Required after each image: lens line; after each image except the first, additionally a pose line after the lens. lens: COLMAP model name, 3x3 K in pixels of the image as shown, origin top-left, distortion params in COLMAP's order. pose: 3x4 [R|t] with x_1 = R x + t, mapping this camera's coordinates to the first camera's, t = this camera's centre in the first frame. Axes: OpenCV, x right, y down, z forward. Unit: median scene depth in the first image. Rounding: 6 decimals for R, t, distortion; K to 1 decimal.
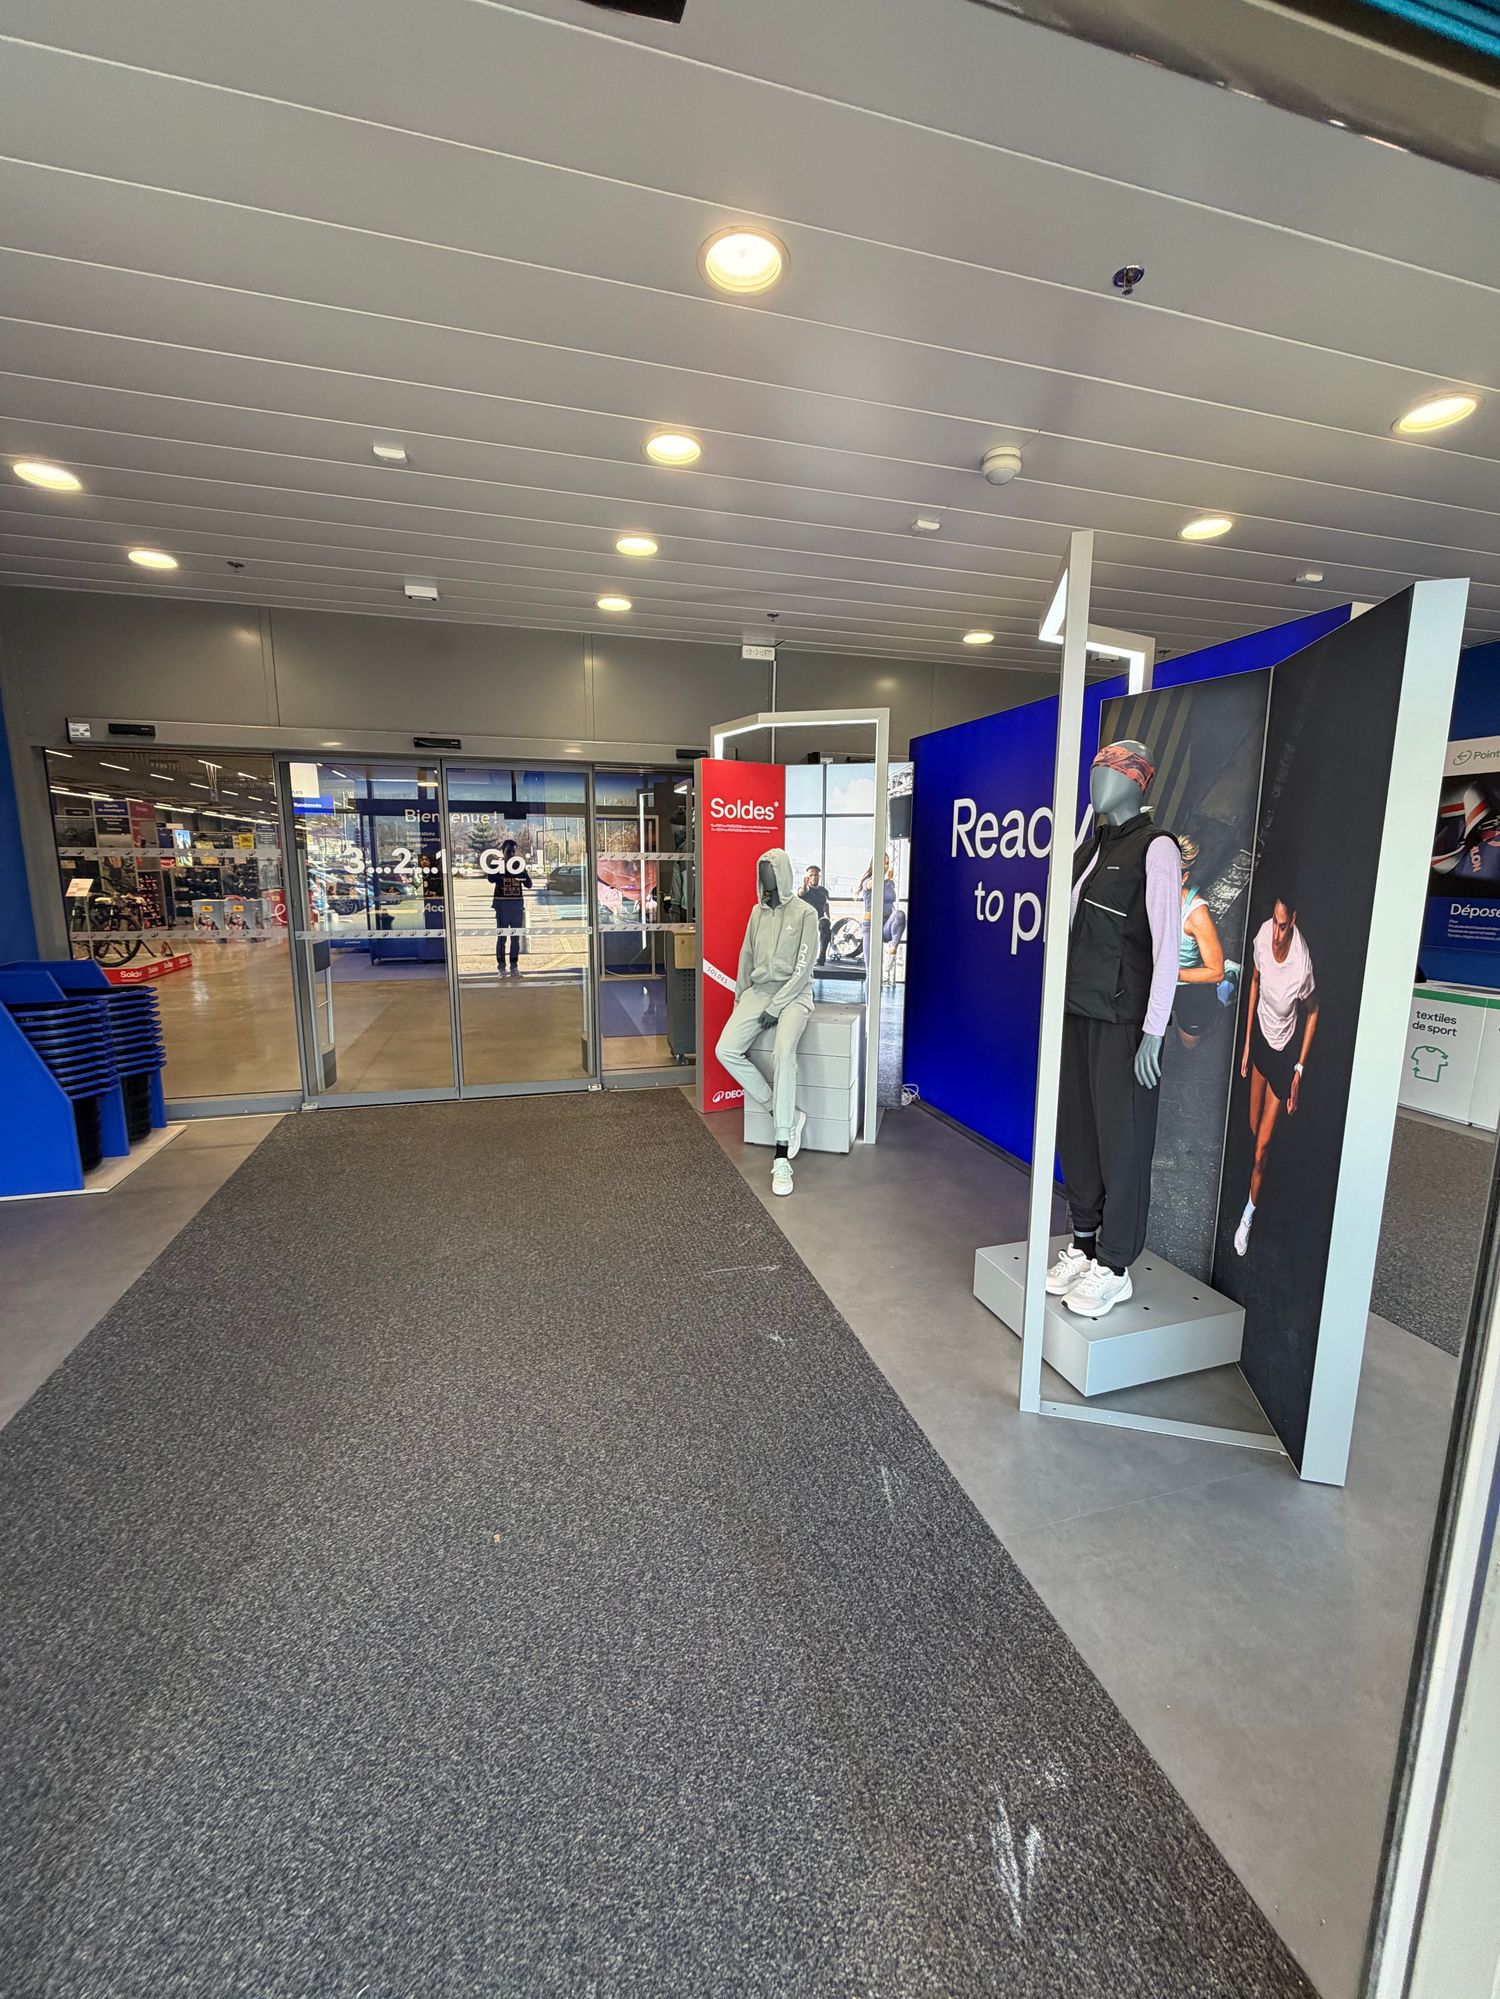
lens RADIAL K [[793.7, 0, 749.9], [0, 793.7, 996.8], [0, 0, 1]] dist [0.000745, 0.000359]
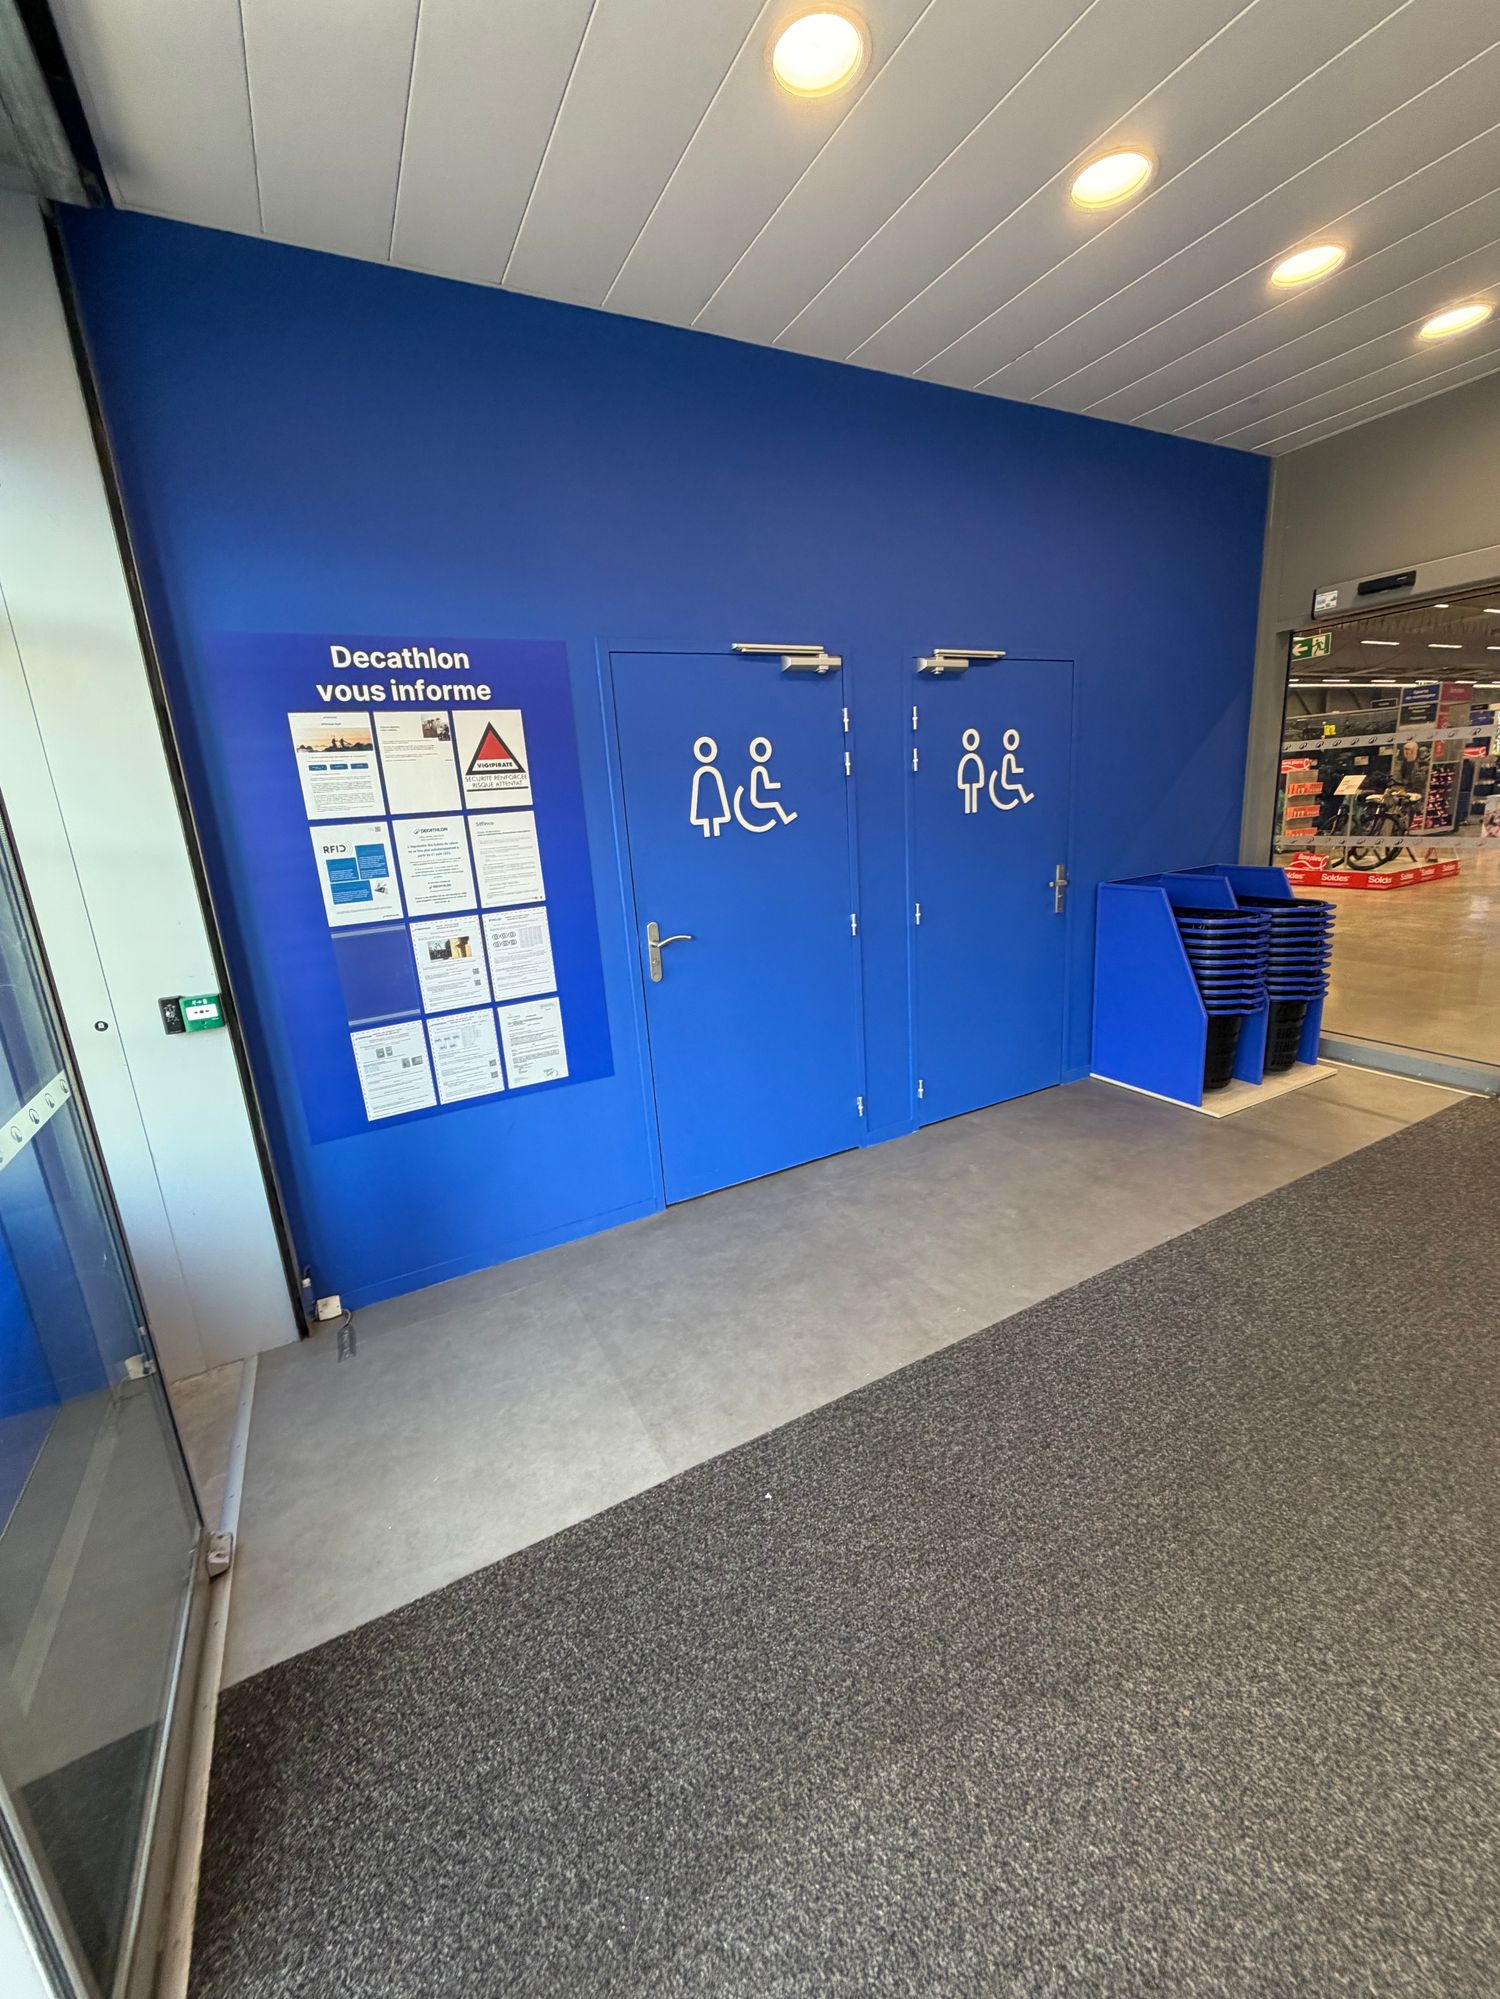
lens RADIAL K [[793.7, 0, 750.0], [0, 793.7, 994.3], [0, 0, 1]] dist [0.000745, 0.000359]
pose [[0.204976, 0.215447, -0.954760, -0.049260], [-0.096583, 0.975164, 0.199316, -0.027397], [0.973990, 0.051358, 0.220694, 0.212440]]
